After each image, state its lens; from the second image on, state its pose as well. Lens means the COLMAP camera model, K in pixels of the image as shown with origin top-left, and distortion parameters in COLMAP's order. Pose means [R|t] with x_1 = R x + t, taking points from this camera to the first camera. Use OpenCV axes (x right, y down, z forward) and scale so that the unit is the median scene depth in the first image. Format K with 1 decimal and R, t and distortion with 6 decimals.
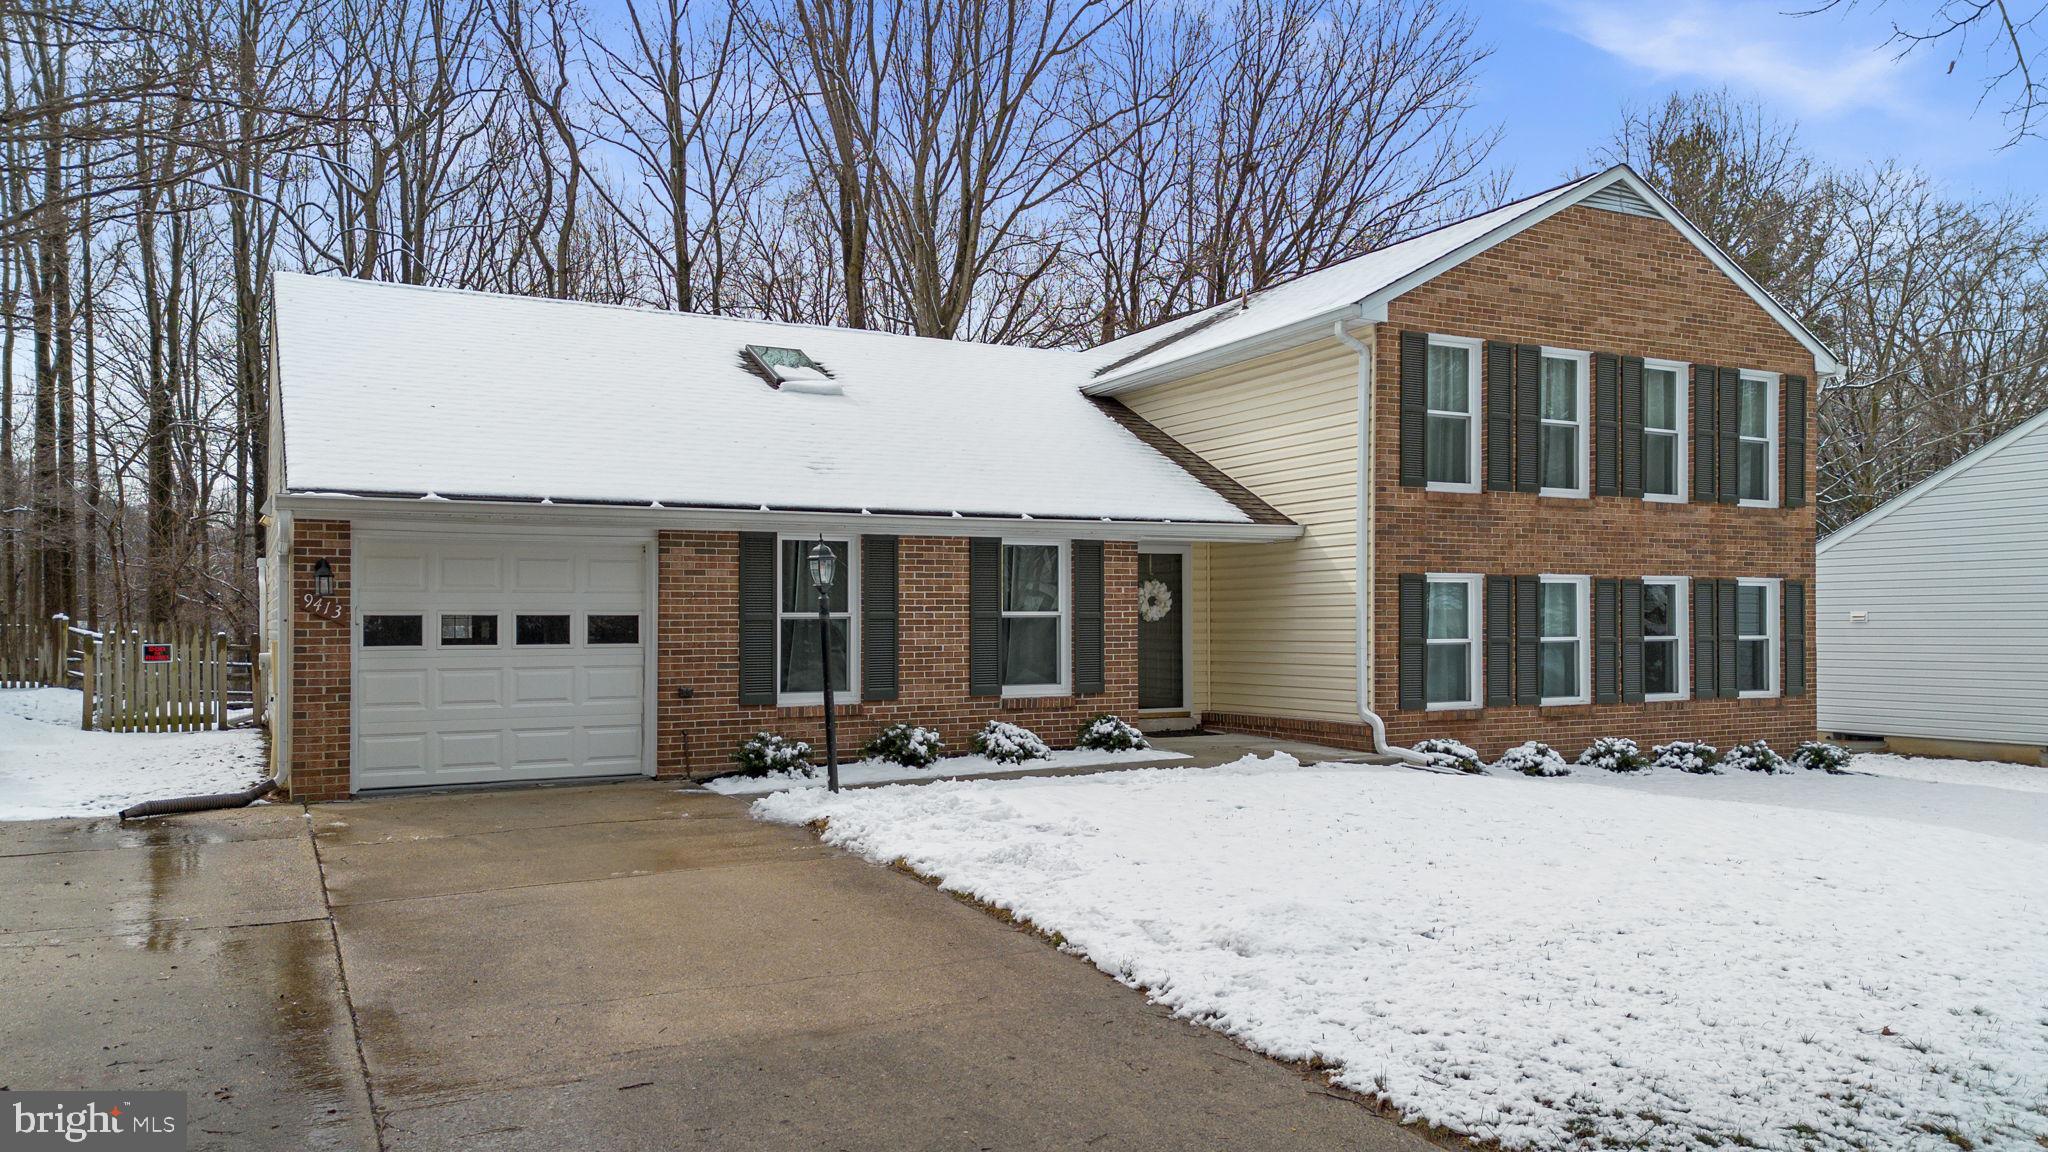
lens RADIAL K [[1456.9, 0, 1023.9], [0, 1456.9, 592.5], [0, 0, 1]] dist [0.005485, -0.003952]
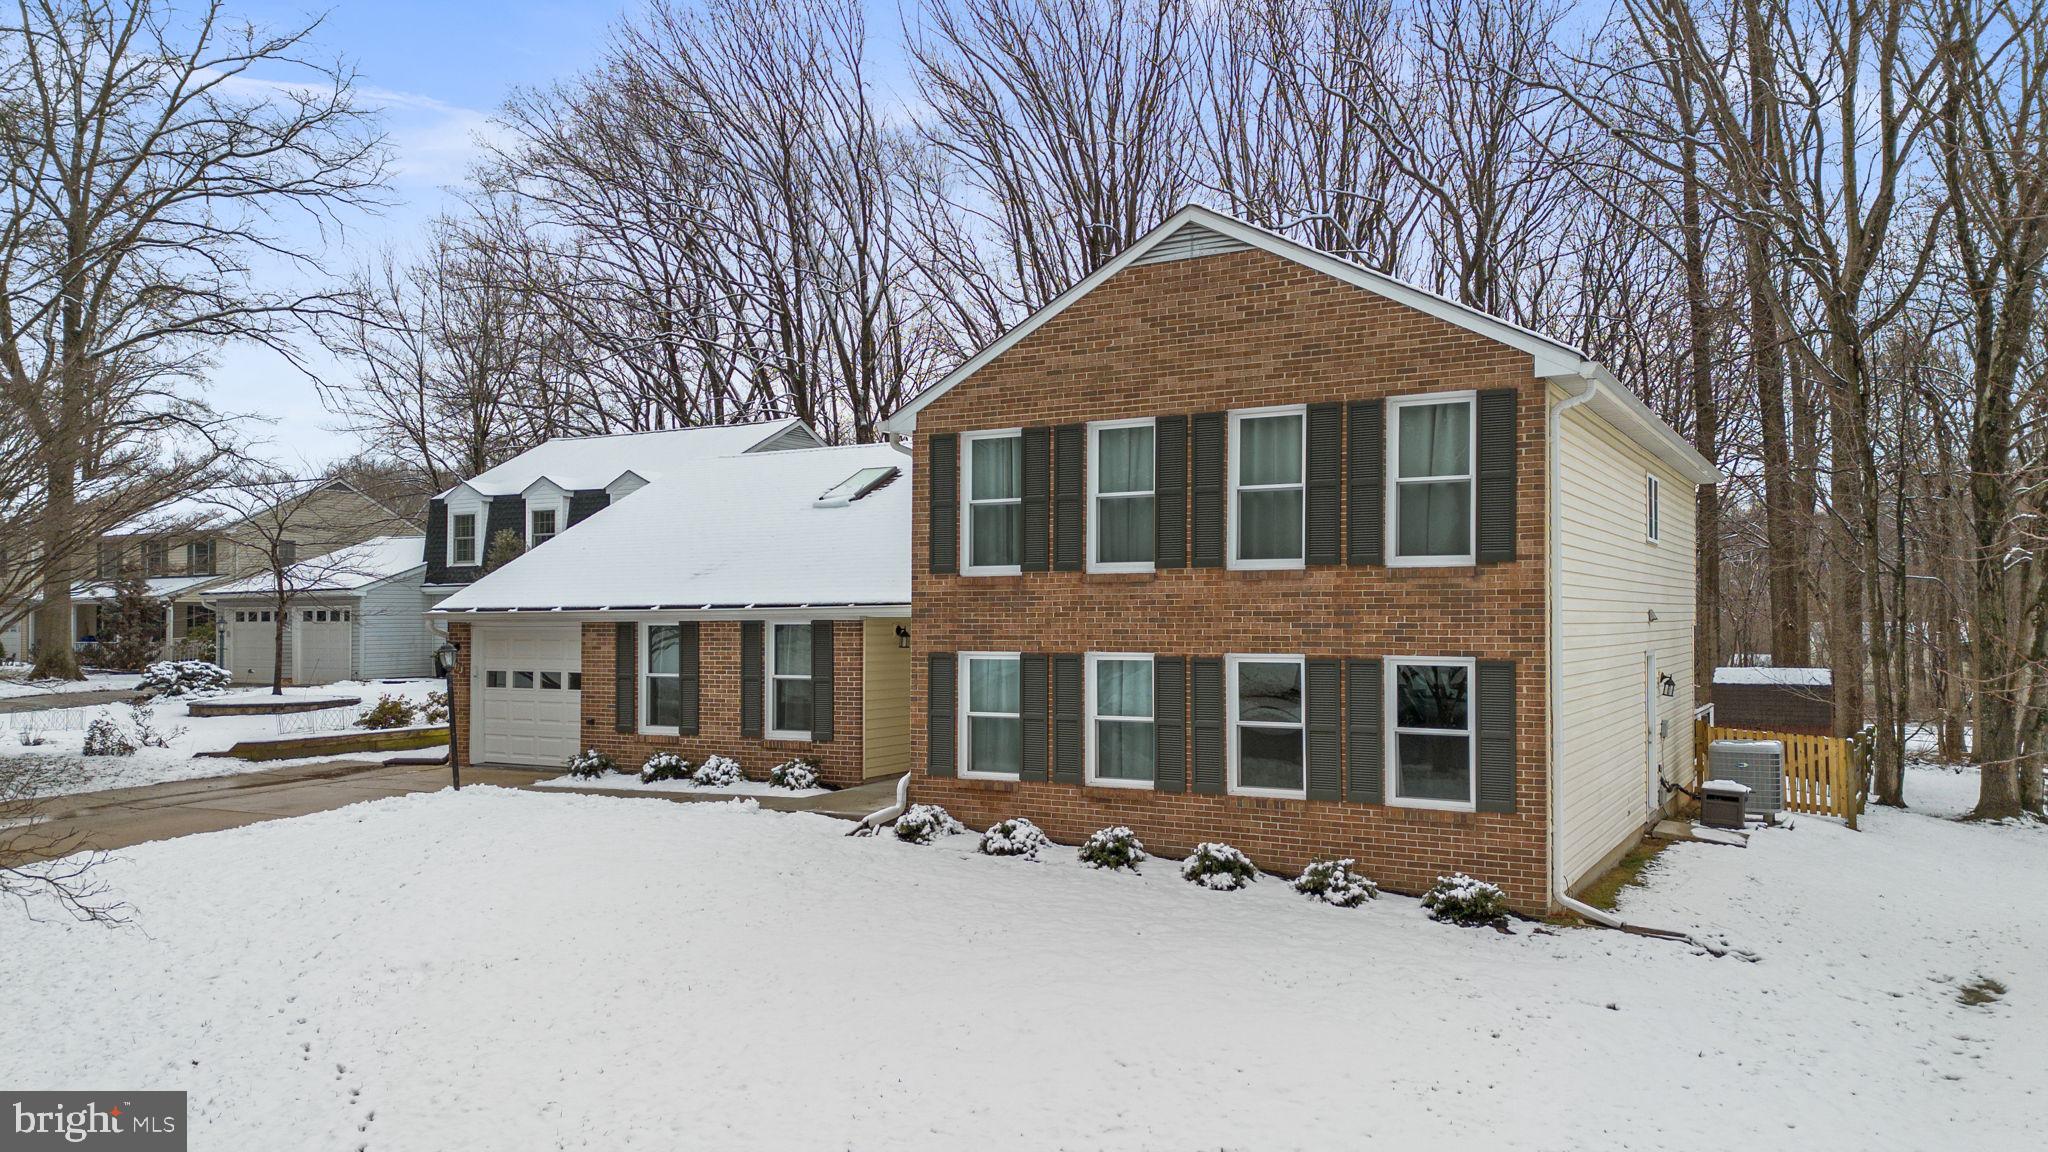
lens RADIAL K [[1456.9, 0, 1021.0], [0, 1456.9, 572.9], [0, 0, 1]] dist [0.005485, -0.003952]
pose [[0.536035, -0.026474, -0.843781, 1.249842], [0.015325, 0.999649, -0.021628, -0.048984], [0.844057, -0.001337, 0.536252, 0.463210]]
